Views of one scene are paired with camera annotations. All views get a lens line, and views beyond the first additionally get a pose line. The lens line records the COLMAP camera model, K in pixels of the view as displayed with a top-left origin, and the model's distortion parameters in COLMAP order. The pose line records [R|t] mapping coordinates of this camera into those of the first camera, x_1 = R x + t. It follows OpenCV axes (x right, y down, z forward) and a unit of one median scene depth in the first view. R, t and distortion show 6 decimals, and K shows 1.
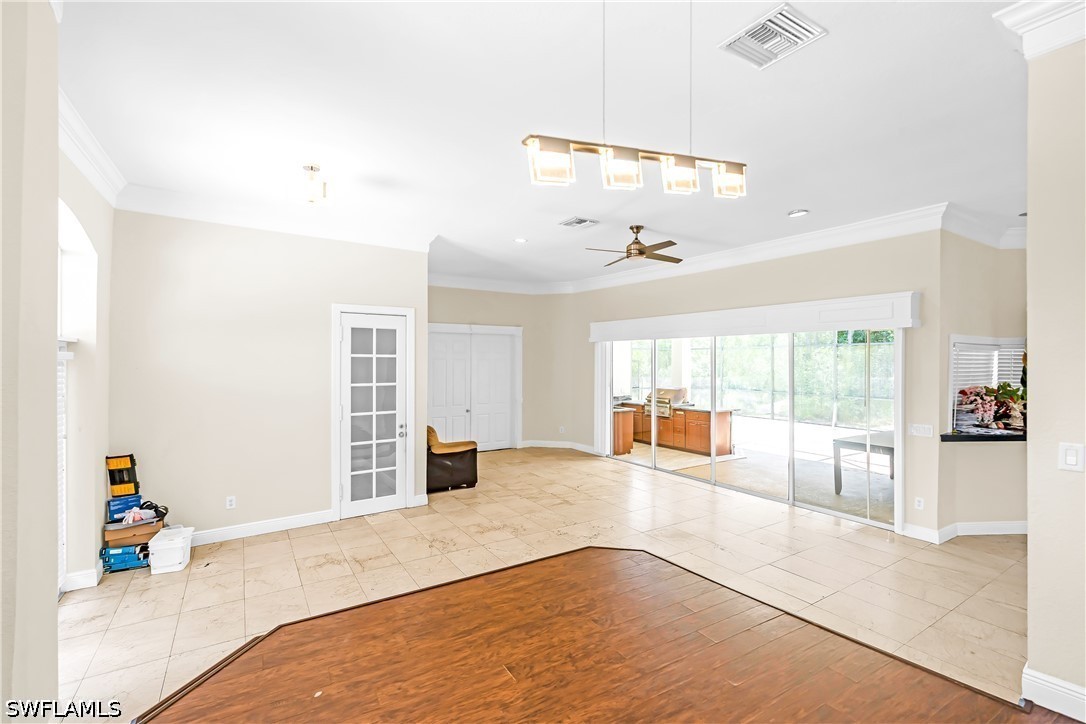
lens RADIAL K [[491.6, 0, 539.4], [0, 491.6, 361.1], [0, 0, 1]] dist [-0.002295, -0.000162]
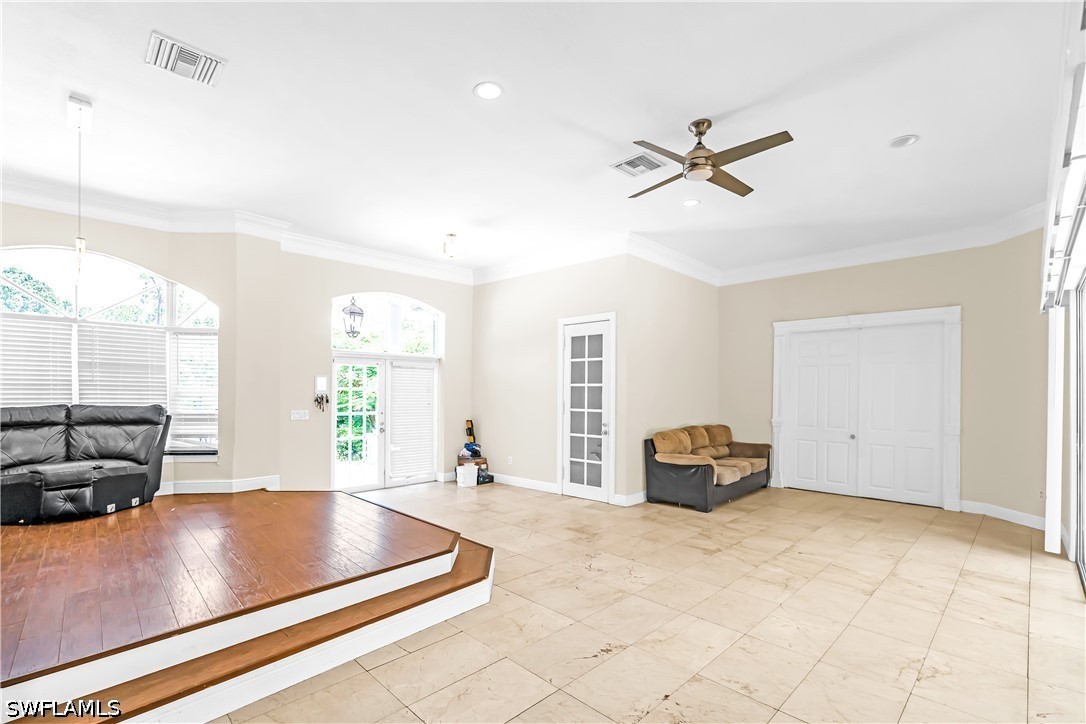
lens RADIAL K [[491.6, 0, 529.1], [0, 491.6, 395.7], [0, 0, 1]] dist [-0.002295, -0.000162]
pose [[0.201534, 0.008910, -0.979441, 0.746090], [-0.007249, 0.999945, 0.007604, 0.064542], [0.979455, 0.005568, 0.201587, 0.642850]]
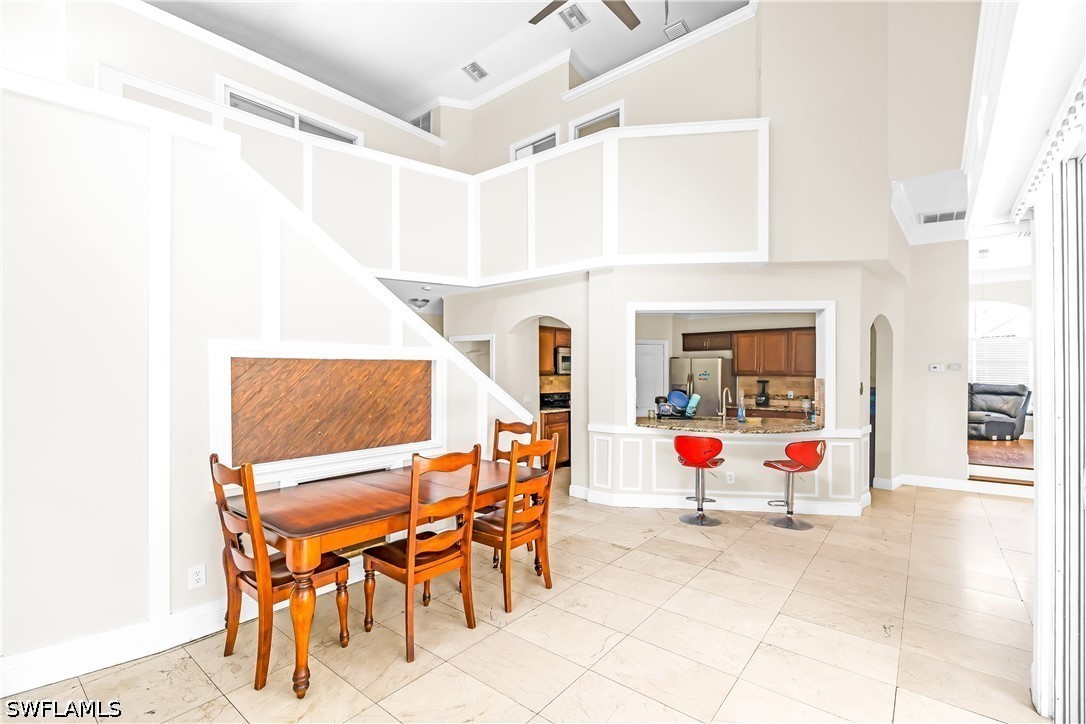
lens RADIAL K [[491.6, 0, 541.3], [0, 491.6, 370.1], [0, 0, 1]] dist [-0.002295, -0.000162]
pose [[-0.942262, -0.004035, -0.334852, 1.681000], [-0.006124, 0.999968, 0.005181, 0.048367], [0.334821, 0.006932, -0.942256, 1.109378]]
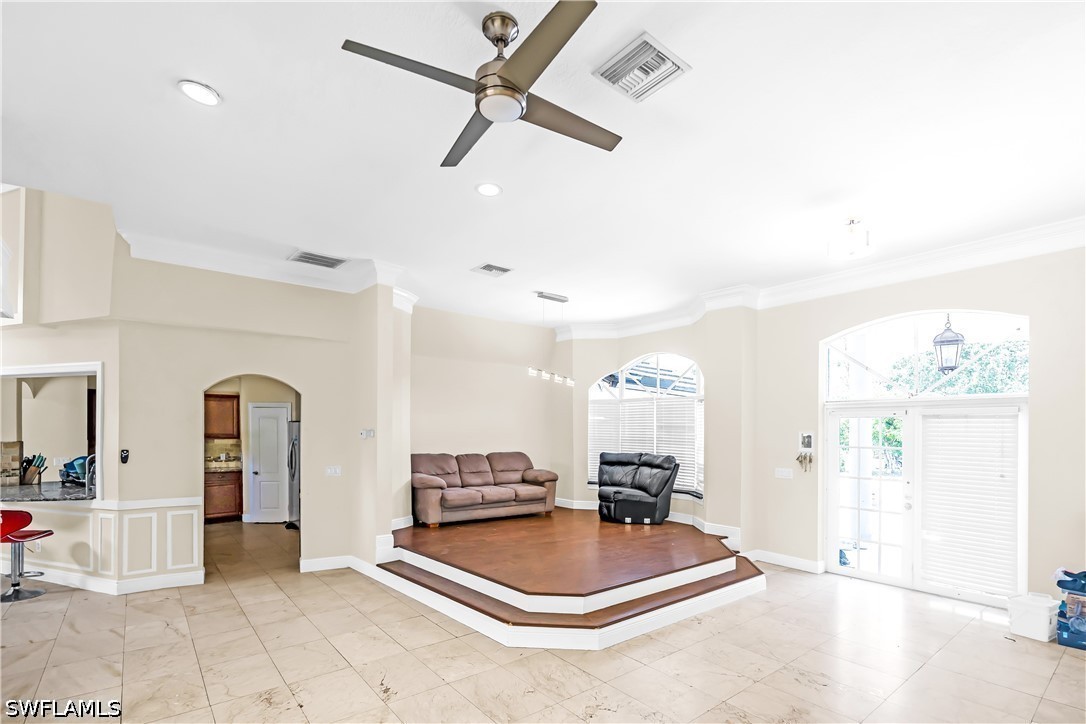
lens RADIAL K [[491.6, 0, 541.1], [0, 491.6, 435.7], [0, 0, 1]] dist [-0.002295, -0.000162]
pose [[-0.991235, -0.011854, -0.131580, 0.208082], [-0.013140, 0.999874, 0.008908, 0.036107], [0.131458, 0.010559, -0.991266, 1.348531]]
